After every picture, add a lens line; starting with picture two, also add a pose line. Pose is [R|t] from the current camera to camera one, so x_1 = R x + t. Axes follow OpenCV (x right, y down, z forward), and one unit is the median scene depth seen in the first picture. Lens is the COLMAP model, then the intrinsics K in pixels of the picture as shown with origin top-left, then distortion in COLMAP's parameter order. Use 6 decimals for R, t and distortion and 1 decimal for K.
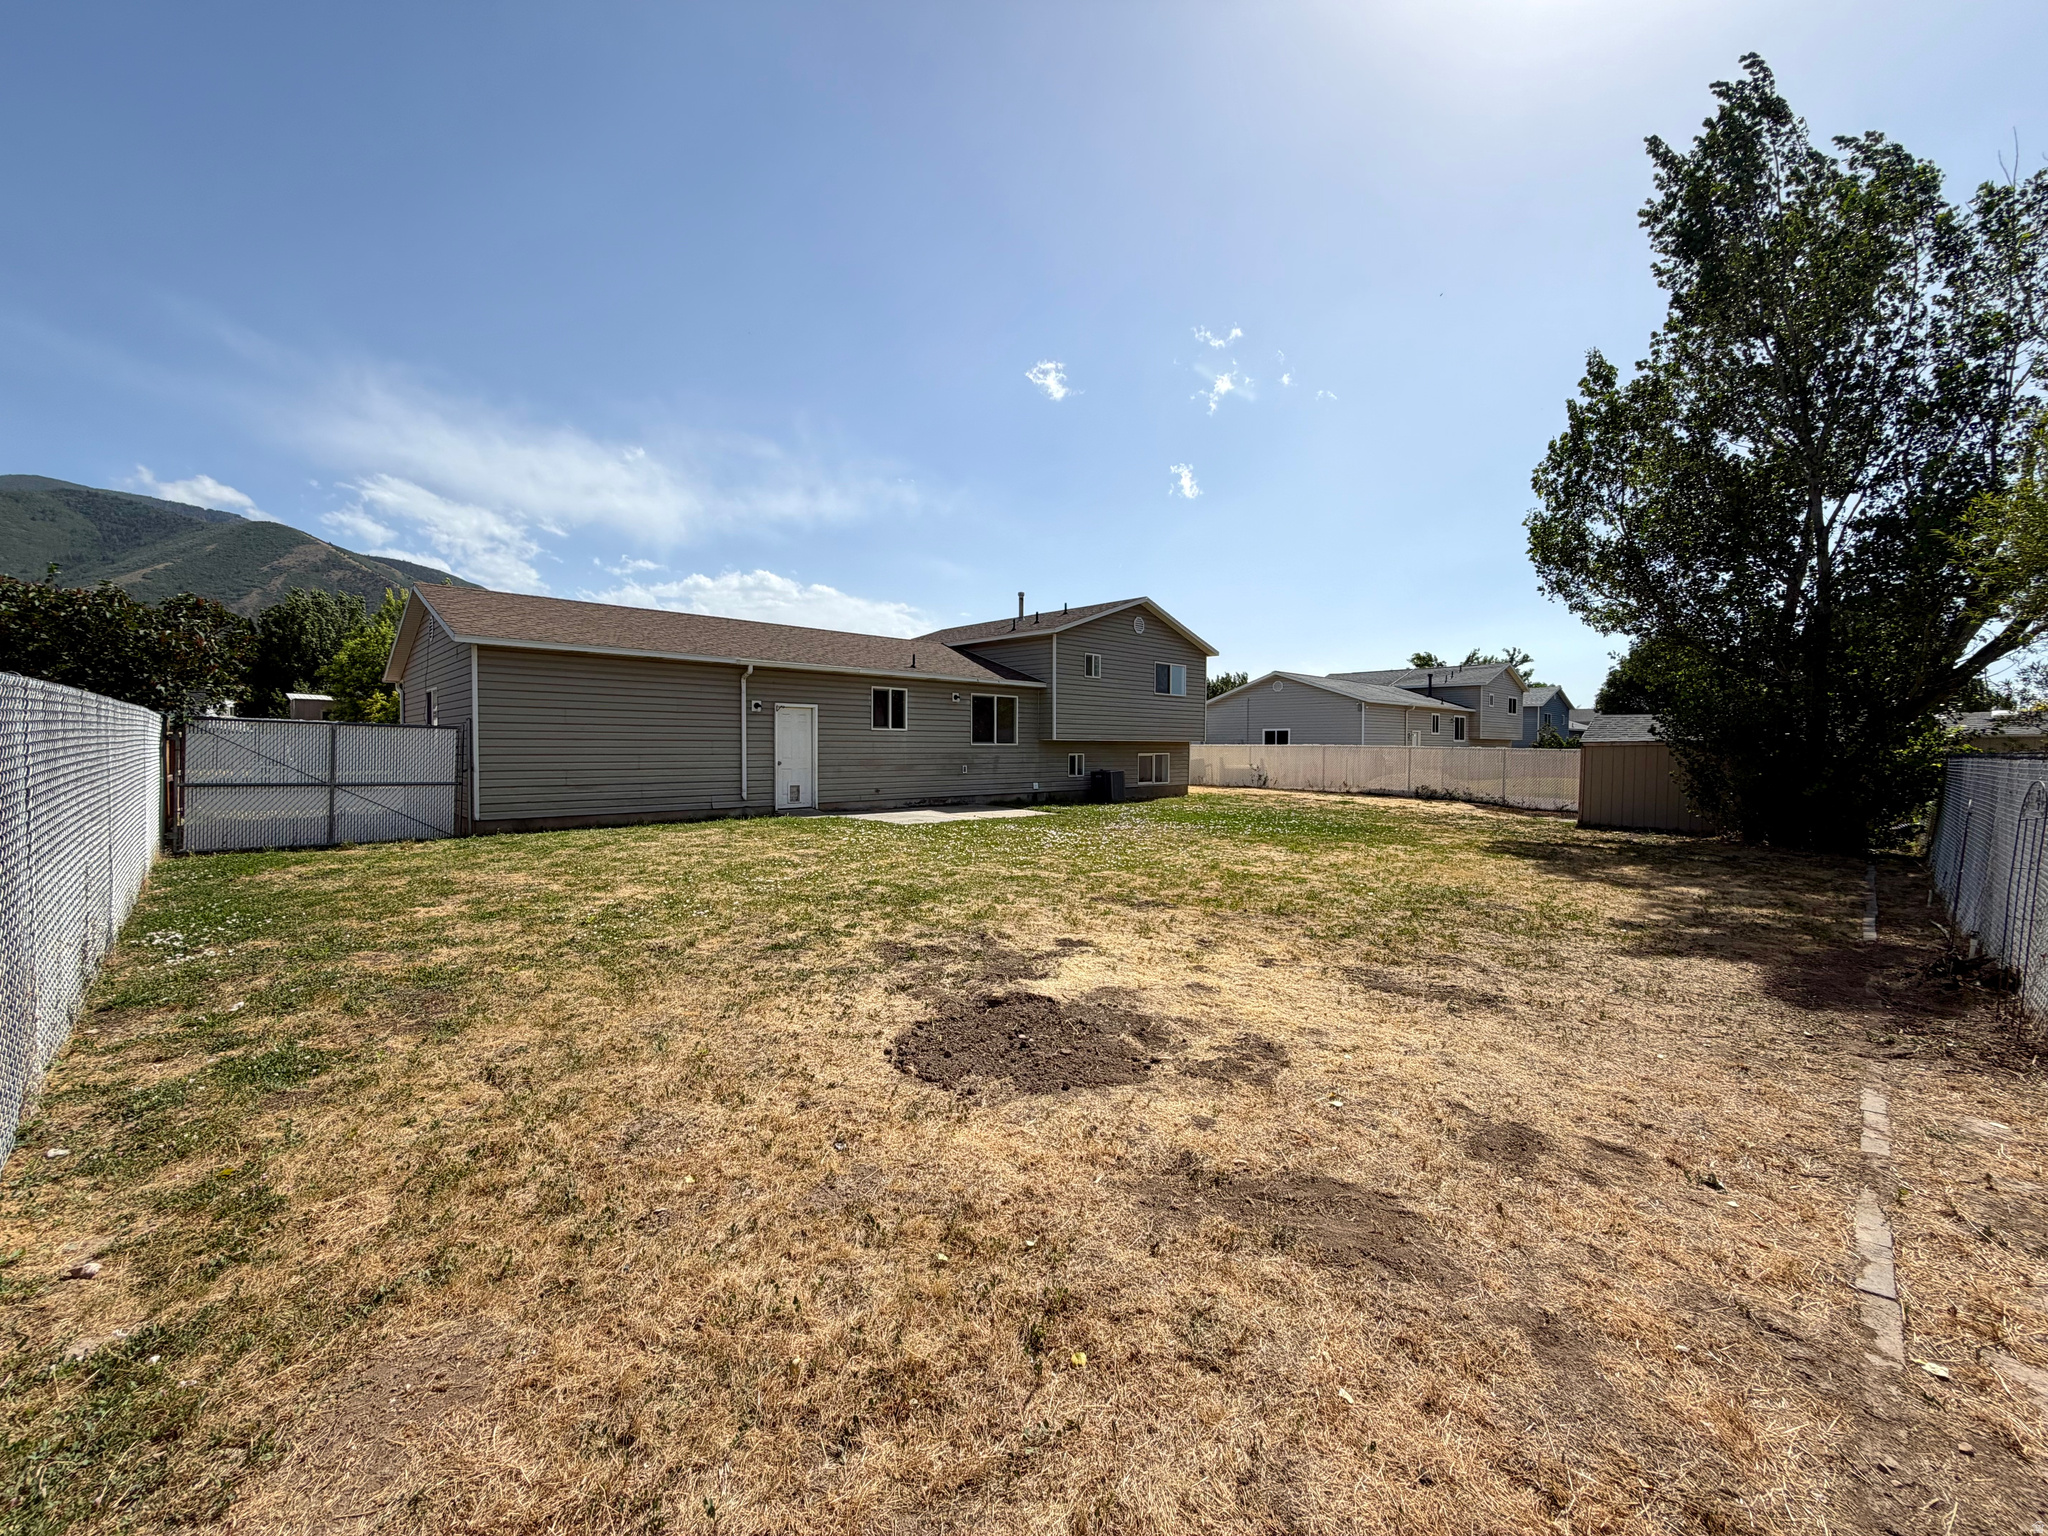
lens RADIAL K [[823.2, 0, 1013.0], [0, 823.2, 759.8], [0, 0, 1]] dist [-0.000337, -0.000058]
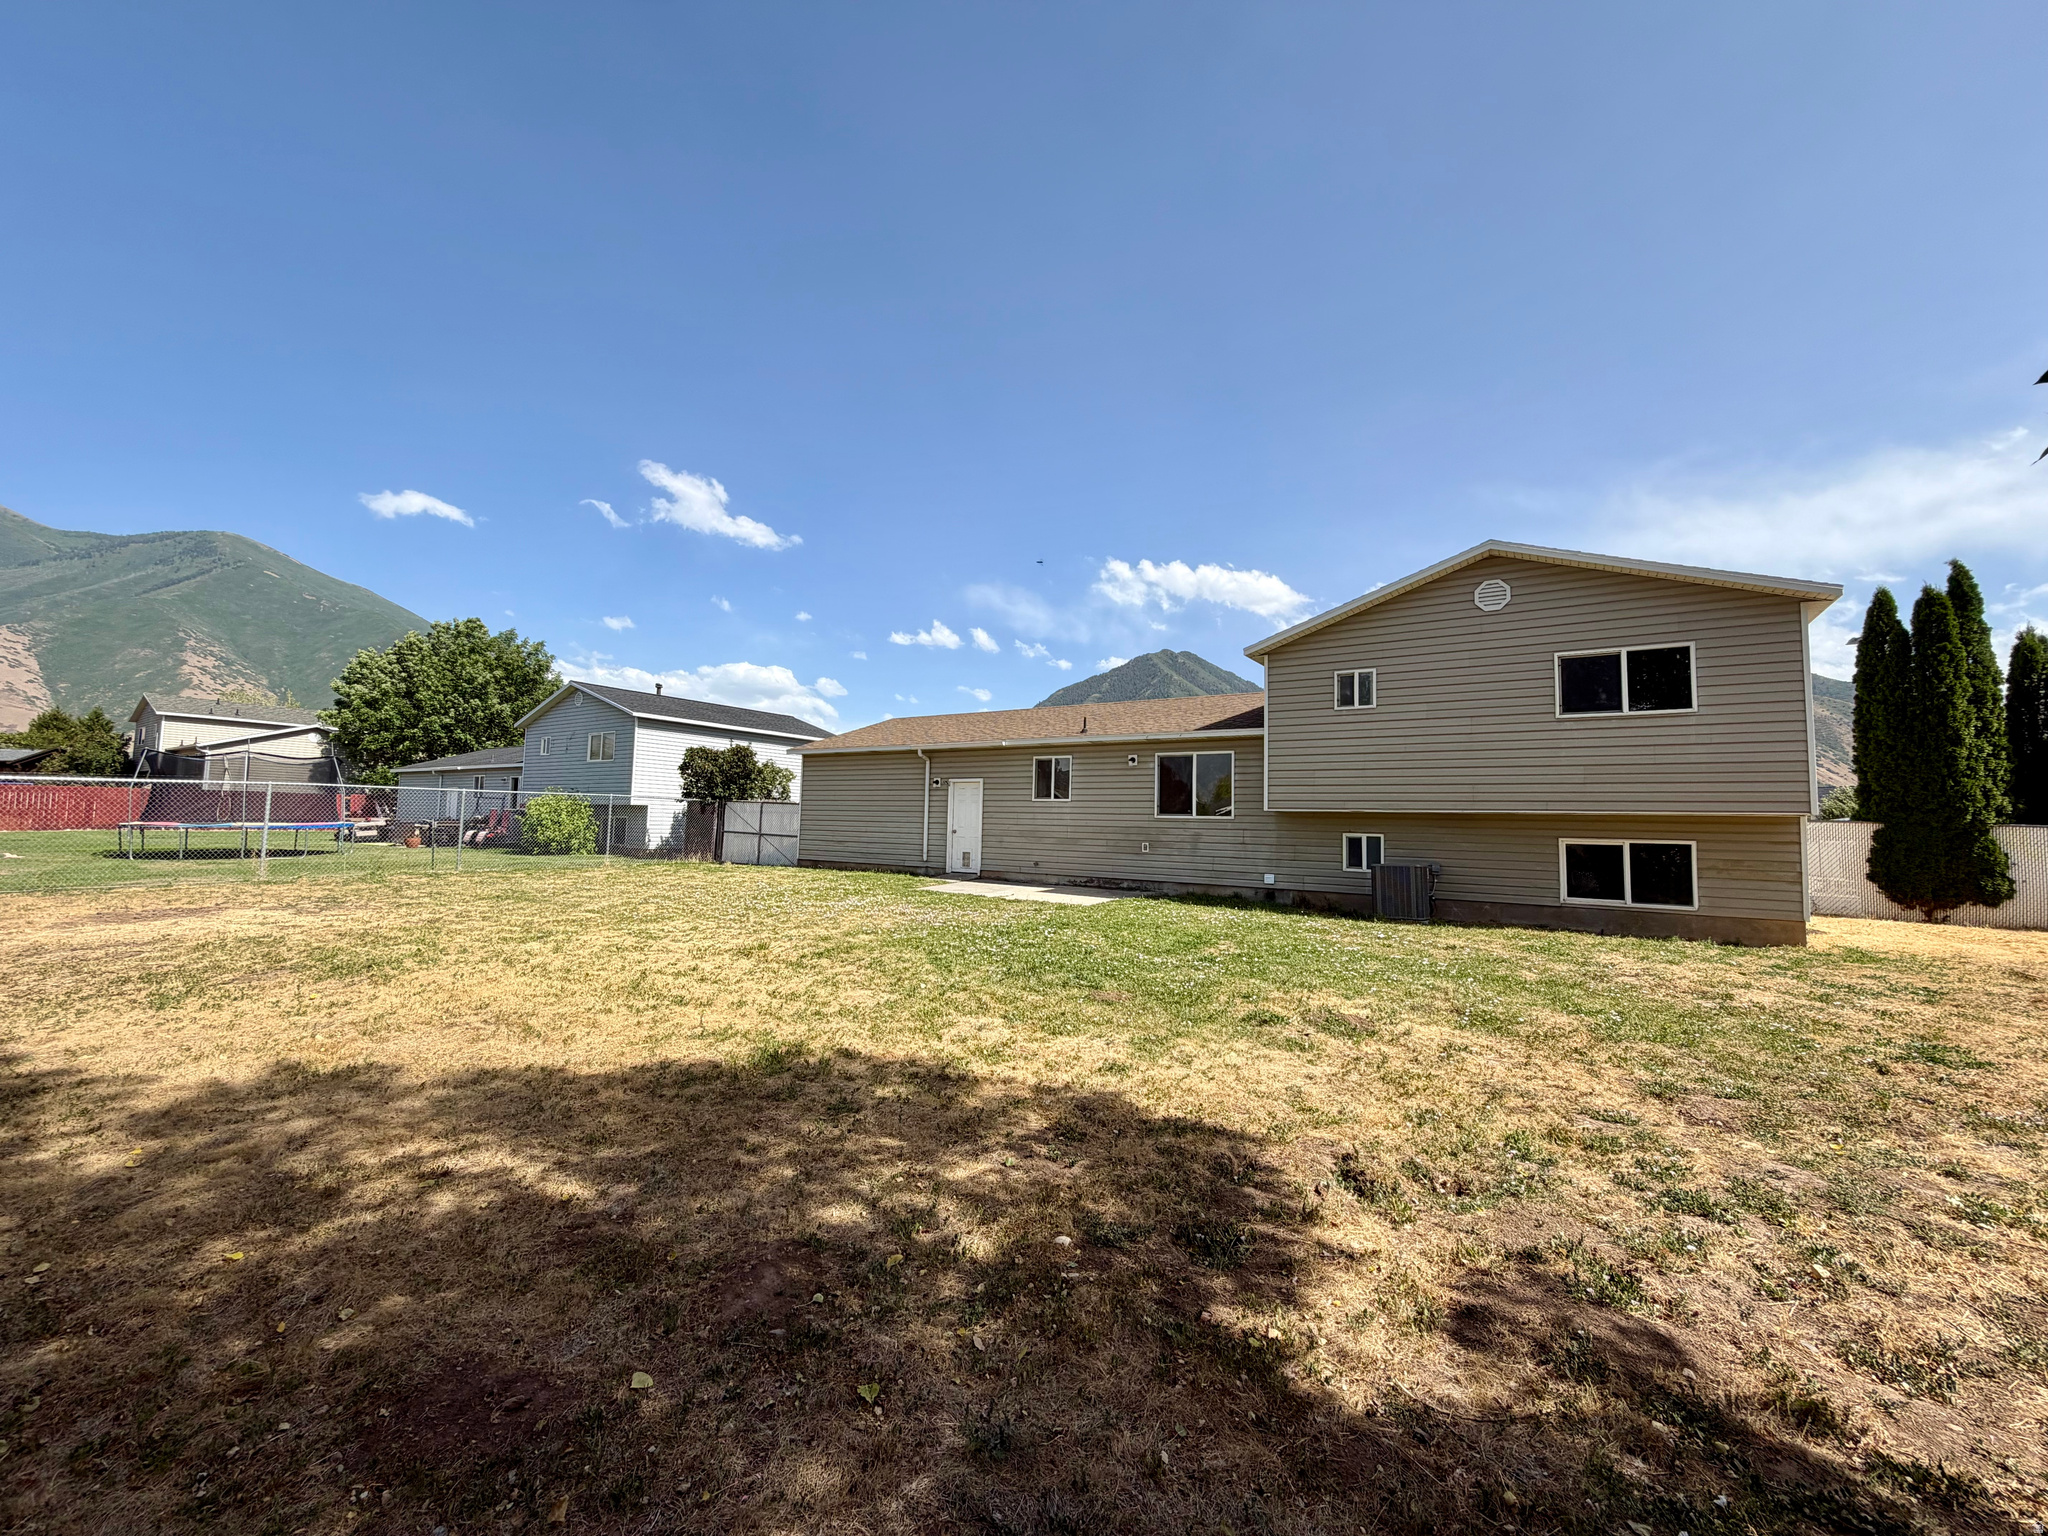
lens RADIAL K [[812.4, 0, 1018.3], [0, 812.4, 766.6], [0, 0, 1]] dist [0.001436, -0.000241]
pose [[0.217246, -0.068694, -0.973697, 0.748895], [-0.037480, 0.996198, -0.078644, -0.000173], [0.975397, 0.053579, 0.213845, 0.751811]]
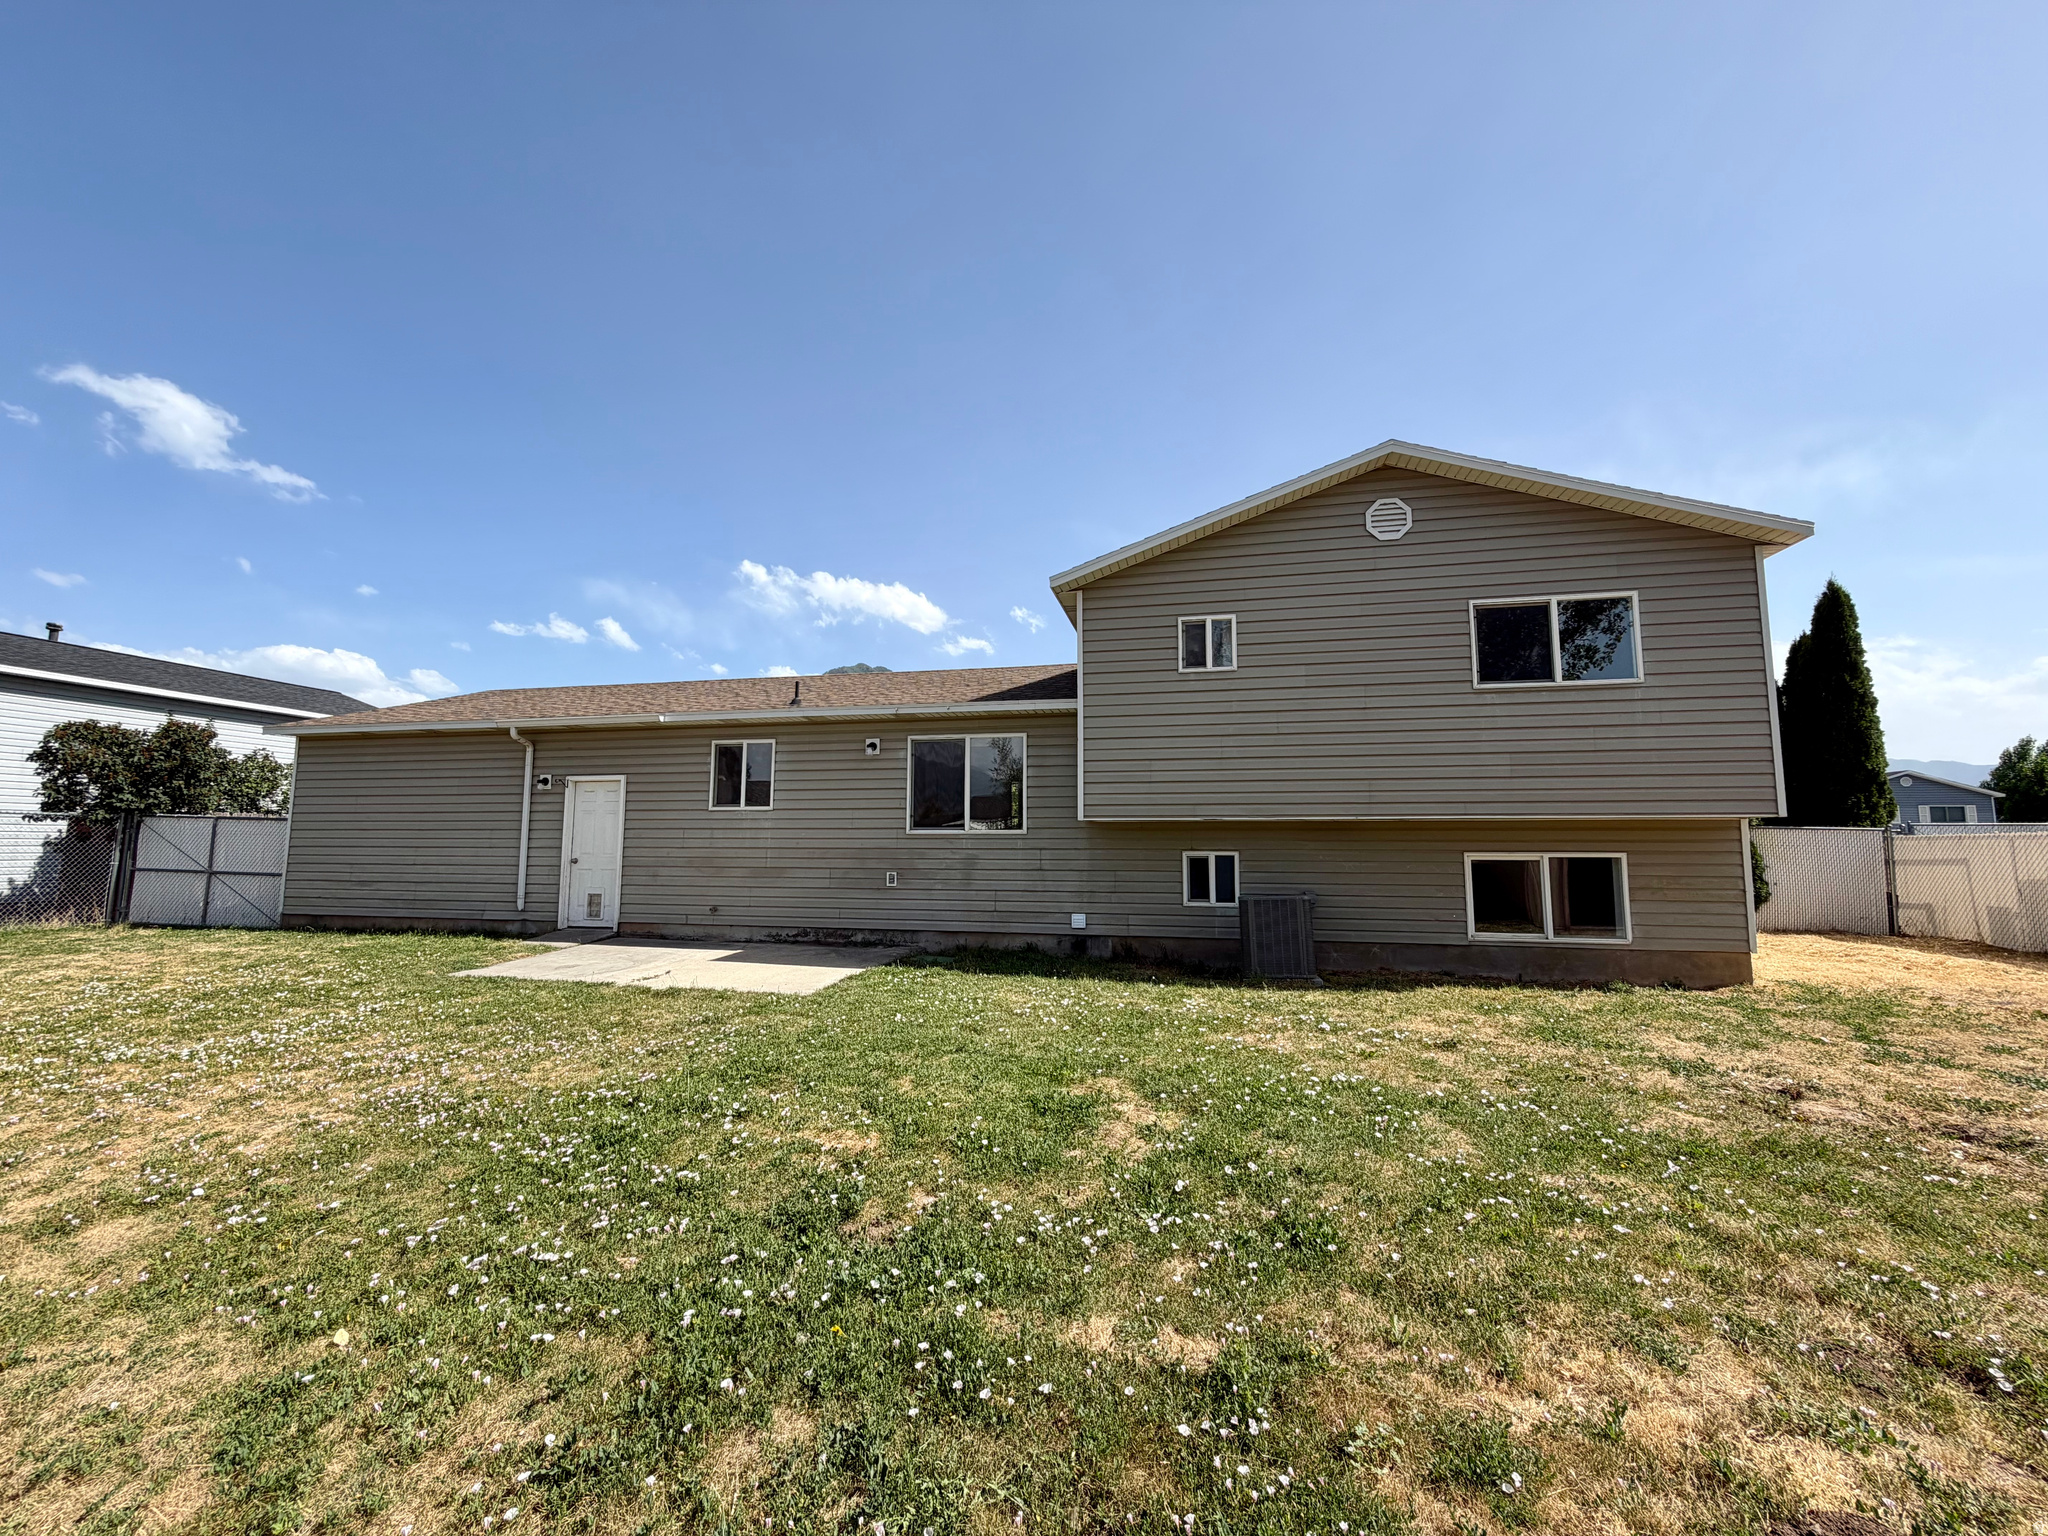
lens RADIAL K [[817.2, 0, 1024.0], [0, 817.2, 768.0], [0, 0, 1]] dist [0.000442, -0.000212]
pose [[0.559383, -0.078545, -0.825180, 0.461585], [-0.013270, 0.994524, -0.103660, -0.006808], [0.828803, 0.068936, 0.555277, 0.826992]]
